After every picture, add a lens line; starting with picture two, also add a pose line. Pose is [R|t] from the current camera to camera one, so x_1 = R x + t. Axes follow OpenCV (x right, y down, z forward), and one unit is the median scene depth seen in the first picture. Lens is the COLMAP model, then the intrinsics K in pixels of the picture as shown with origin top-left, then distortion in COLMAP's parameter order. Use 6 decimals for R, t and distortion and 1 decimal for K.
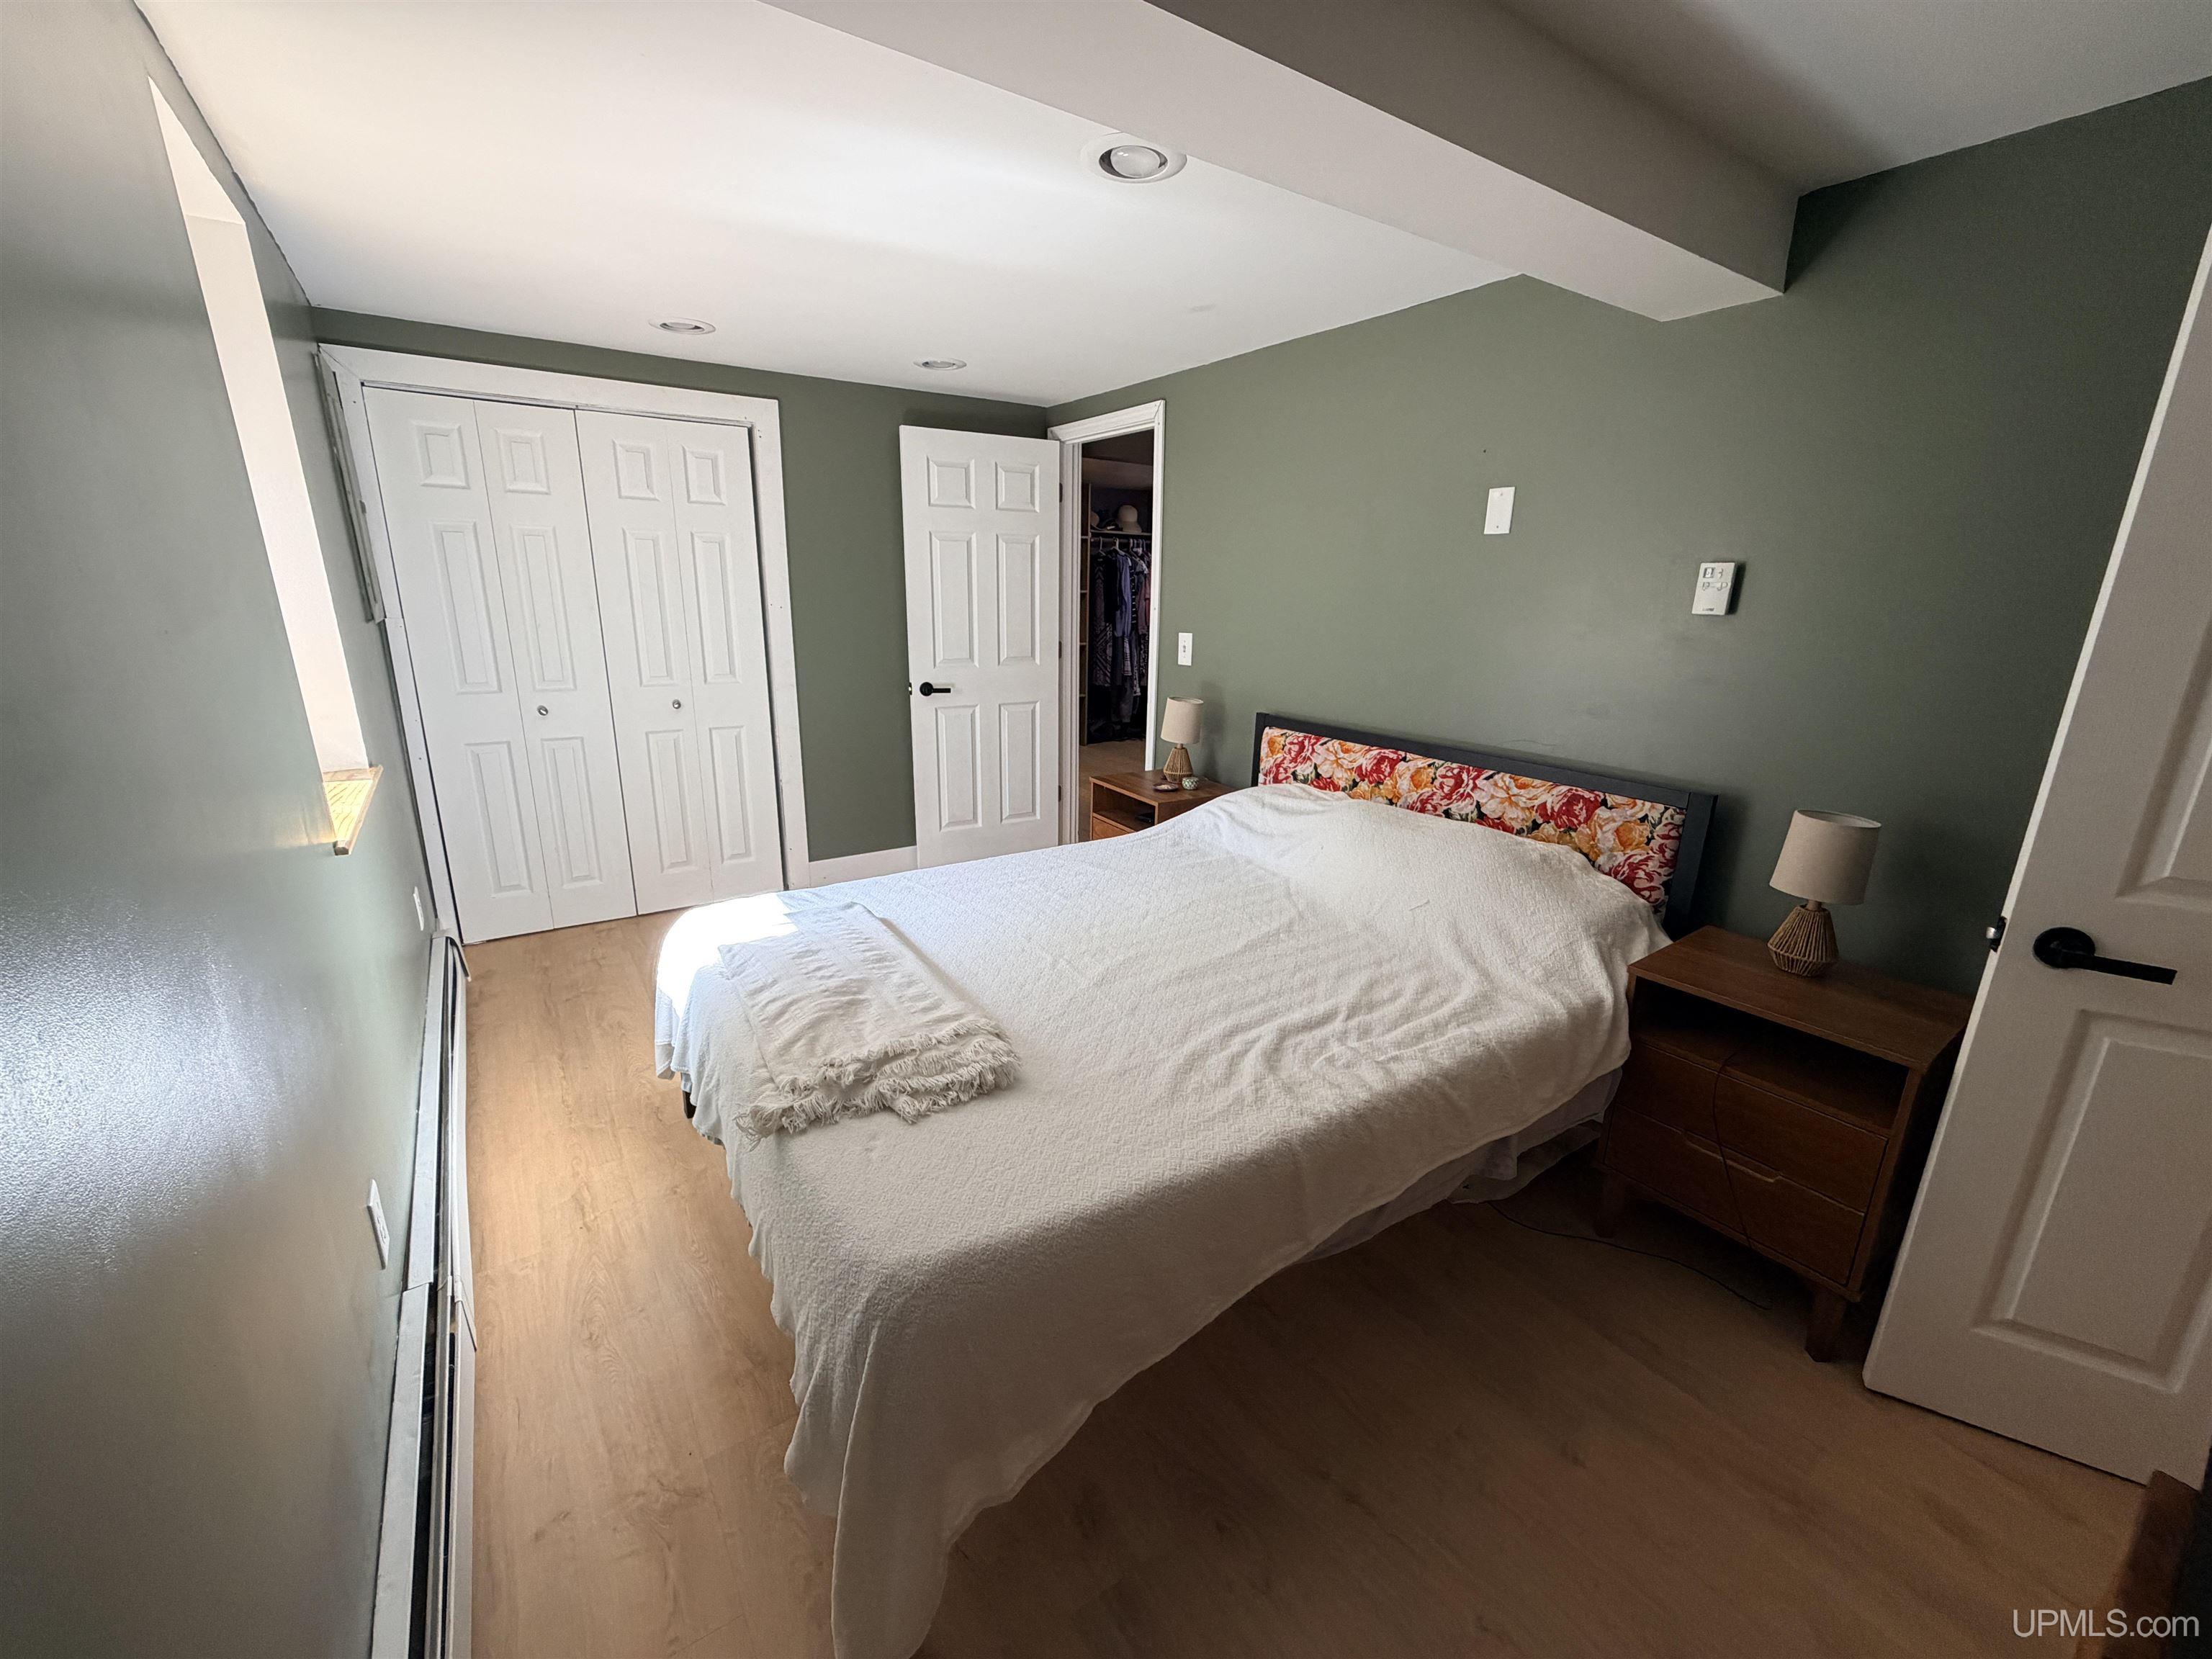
lens RADIAL K [[890.3, 0, 1111.6], [0, 890.3, 827.2], [0, 0, 1]] dist [-0.000067, -0.000002]
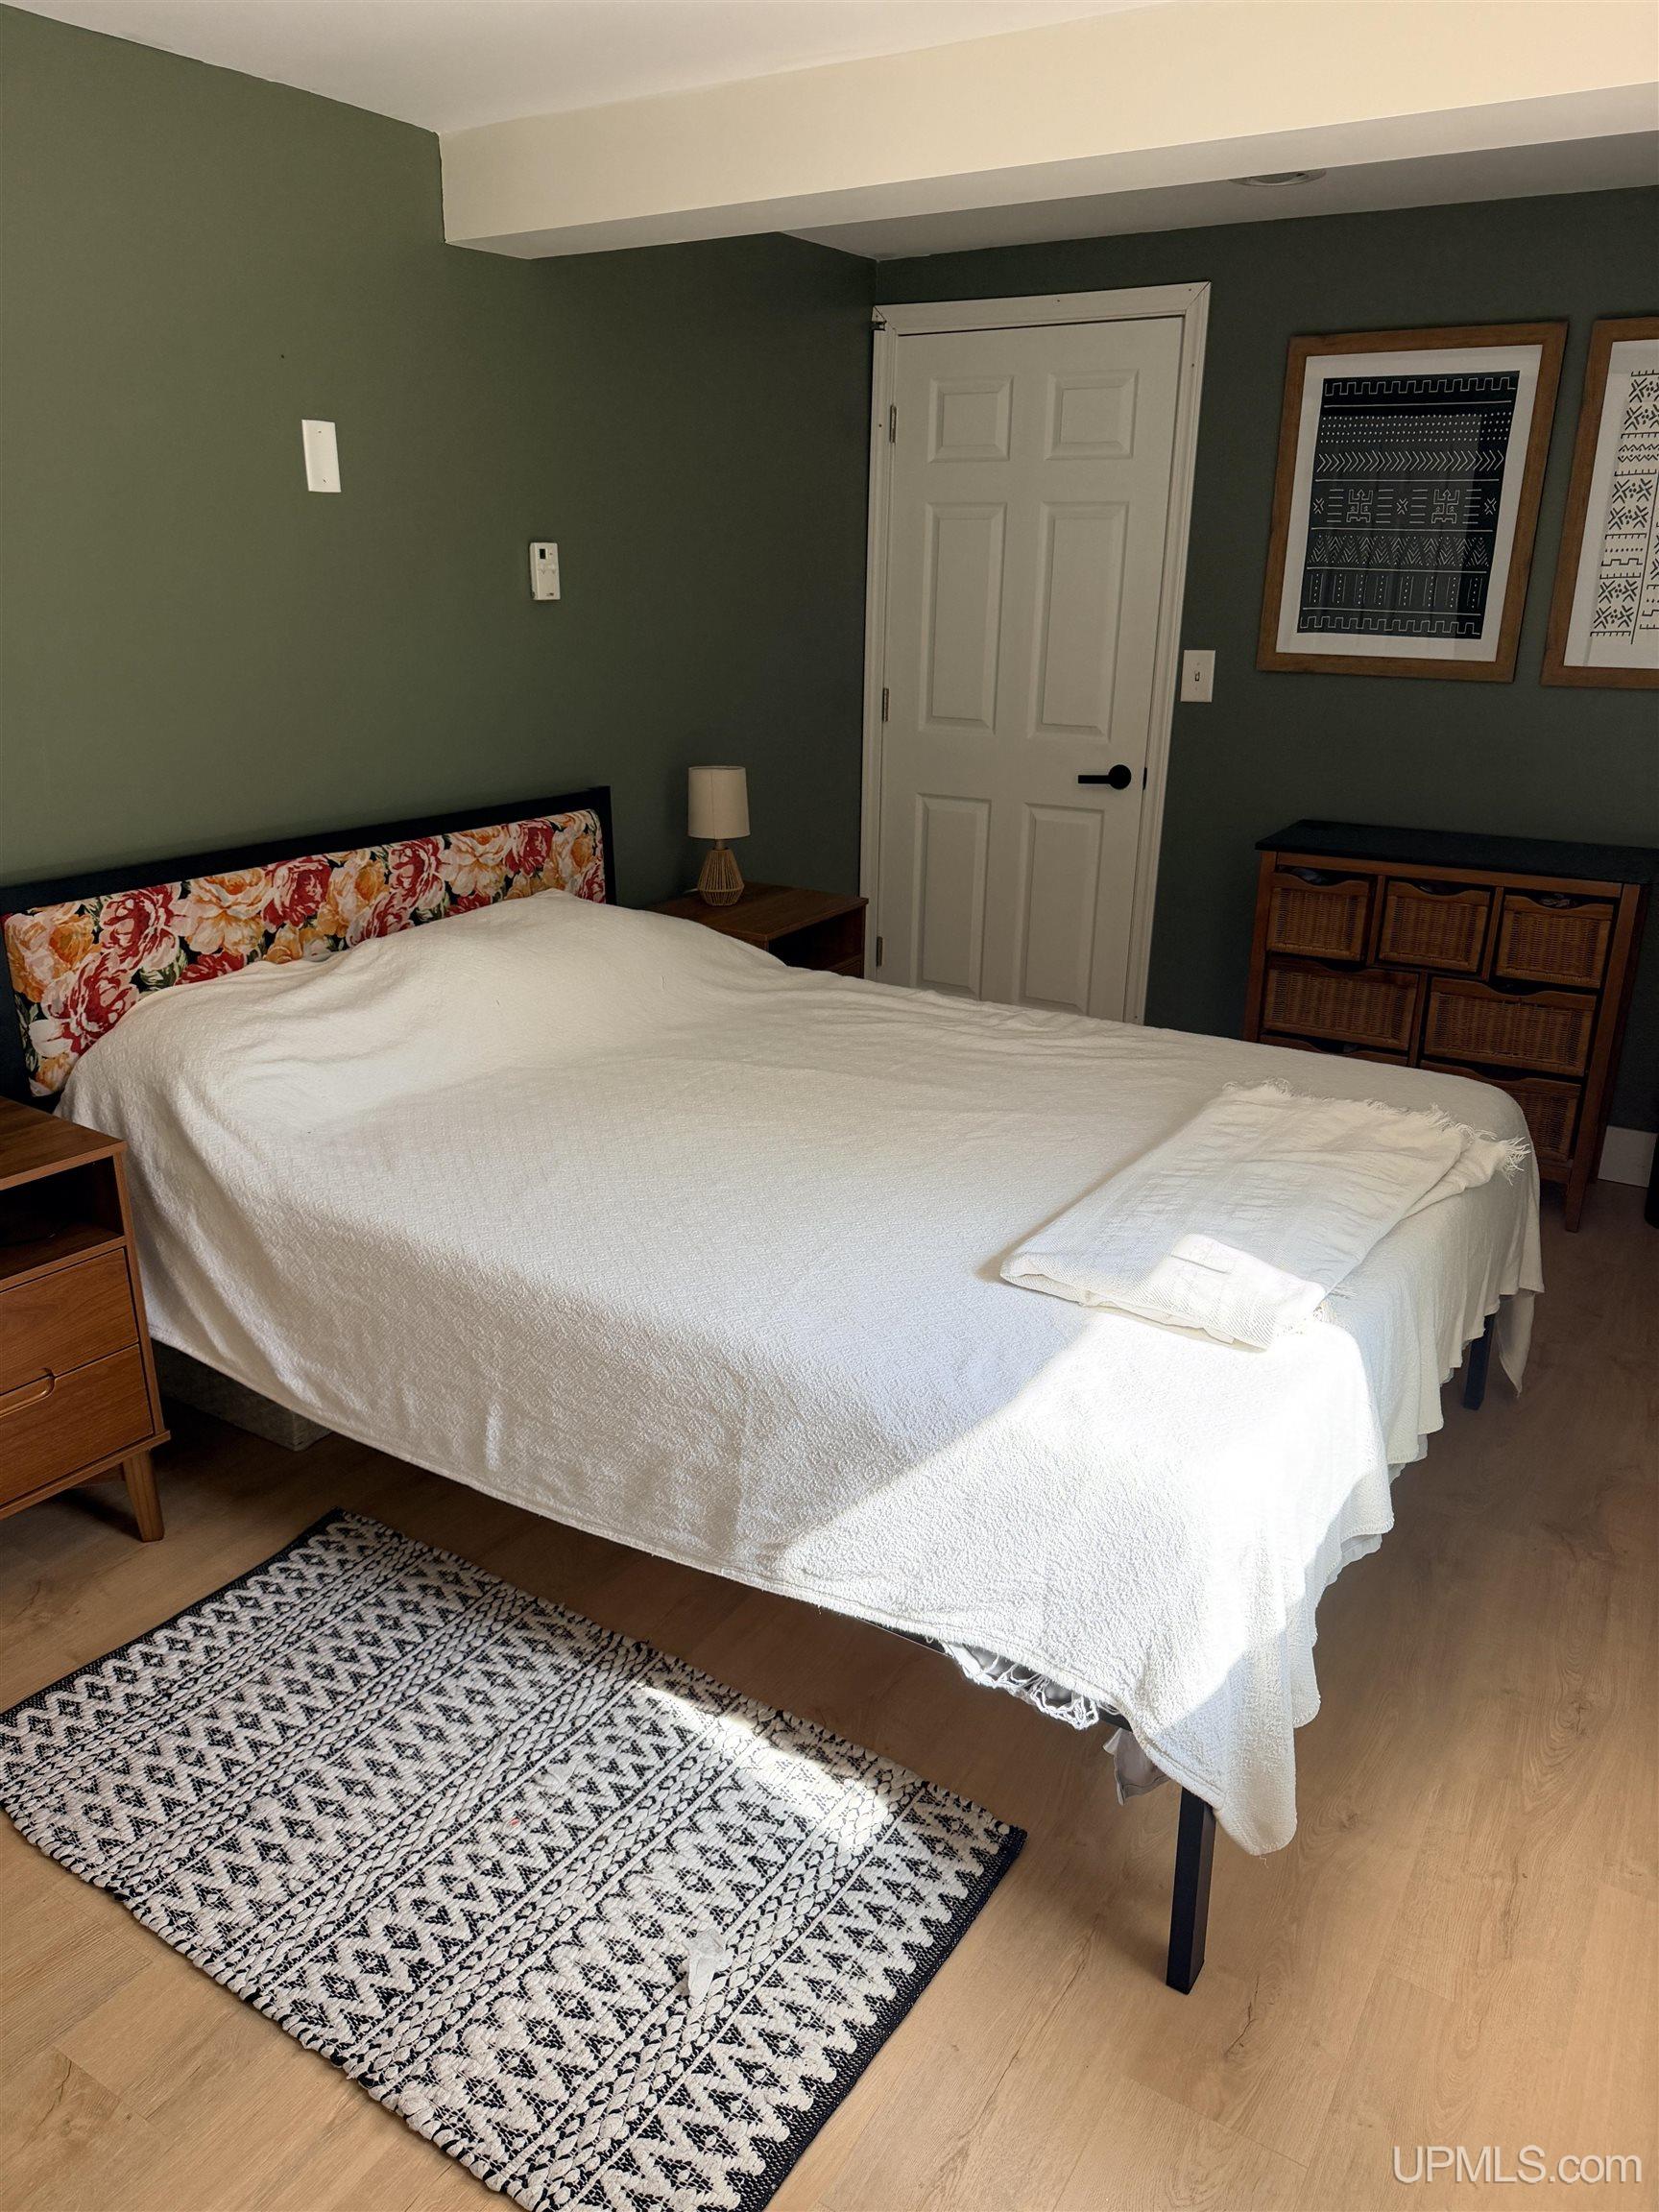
lens RADIAL K [[1542.5, 0, 836.0], [0, 1542.5, 1106.9], [0, 0, 1]] dist [0.025897, -0.026306]
pose [[-0.402835, -0.317380, 0.858483, -0.765626], [0.229527, 0.872952, 0.430433, -0.304447], [-0.886025, 0.370439, -0.278808, 1.034065]]
